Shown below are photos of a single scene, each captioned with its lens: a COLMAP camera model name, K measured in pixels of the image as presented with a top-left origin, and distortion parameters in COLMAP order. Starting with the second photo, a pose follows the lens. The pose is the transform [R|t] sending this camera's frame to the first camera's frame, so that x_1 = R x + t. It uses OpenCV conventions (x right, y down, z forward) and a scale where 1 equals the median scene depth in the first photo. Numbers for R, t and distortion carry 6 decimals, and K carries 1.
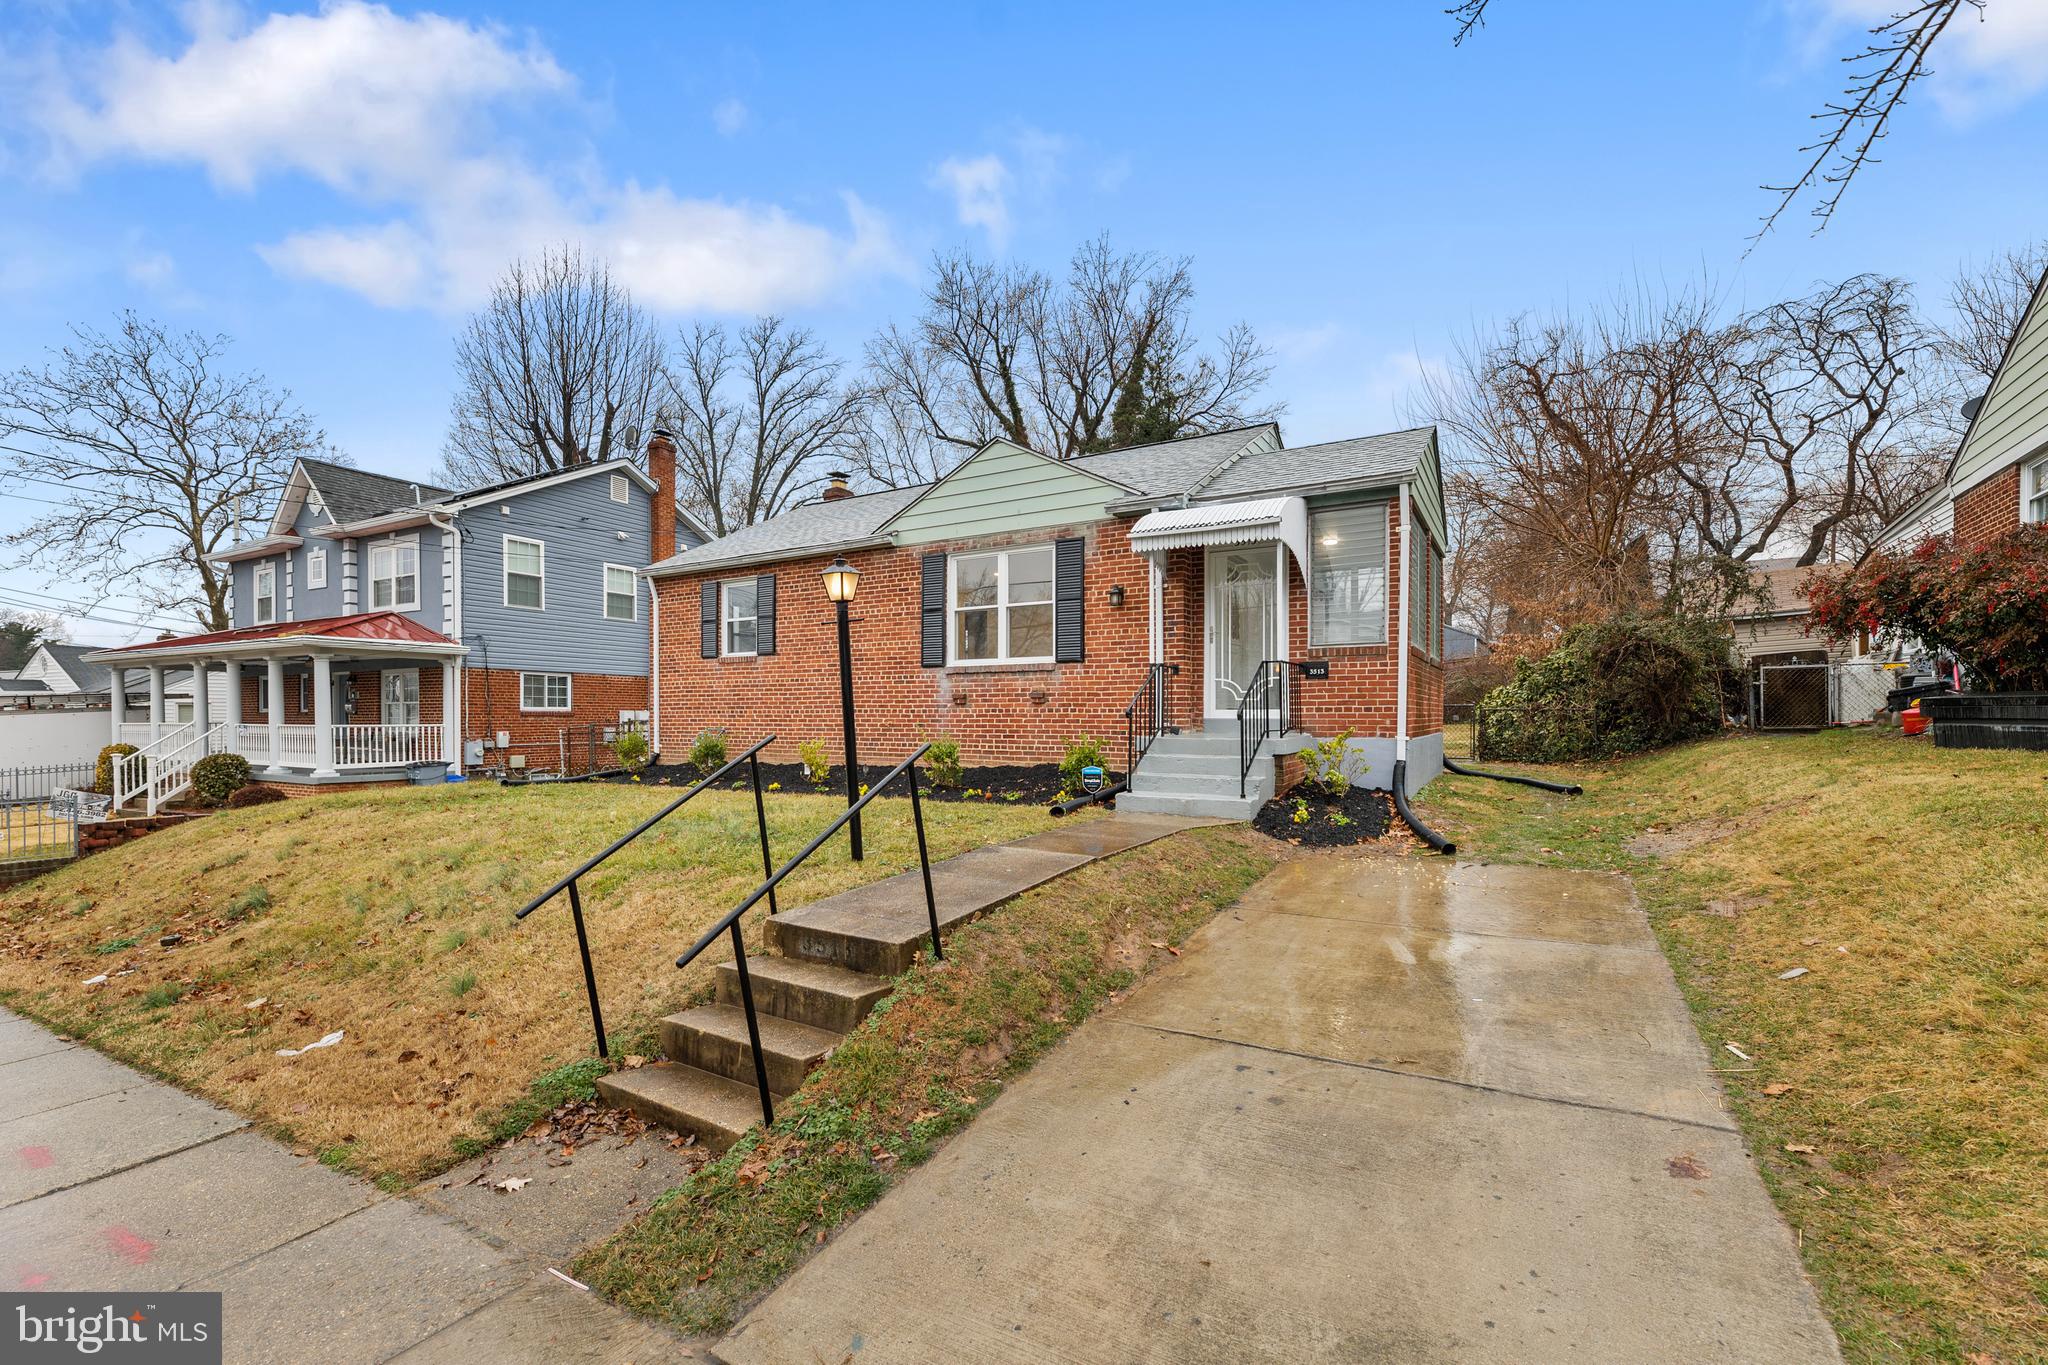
lens RADIAL K [[856.2, 0, 1010.5], [0, 856.2, 730.6], [0, 0, 1]] dist [0.000177, 0.000043]
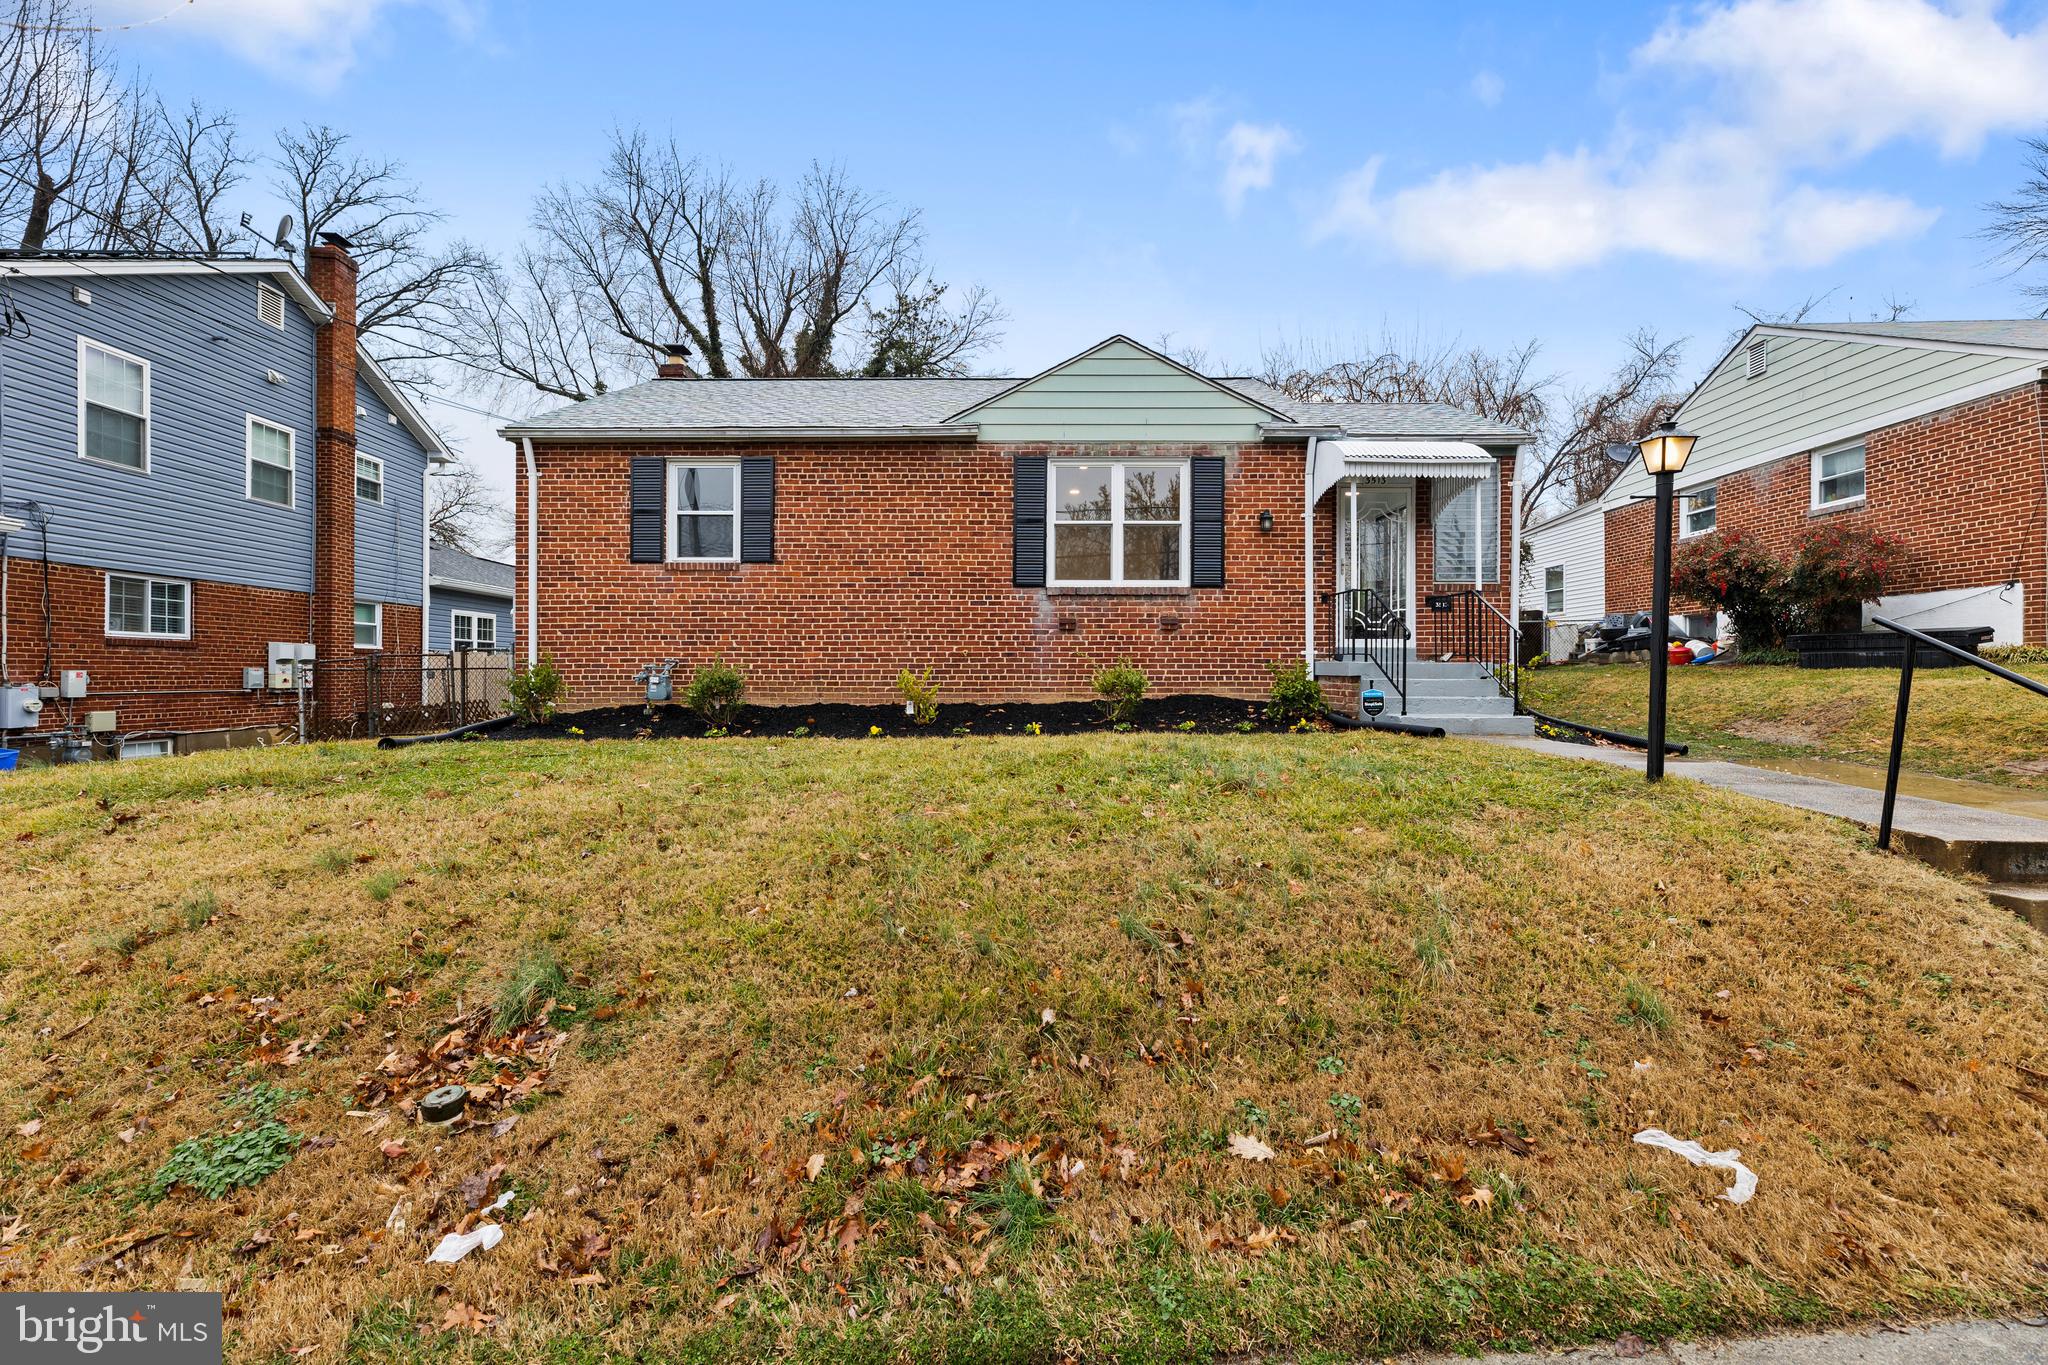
lens RADIAL K [[840.2, 0, 1012.5], [0, 840.2, 672.2], [0, 0, 1]] dist [0.001910, 0.000238]
pose [[0.860008, 0.001998, 0.510277, -0.477444], [0.006899, 0.999855, -0.015544, 0.022176], [-0.510235, 0.016888, 0.859869, 0.252522]]
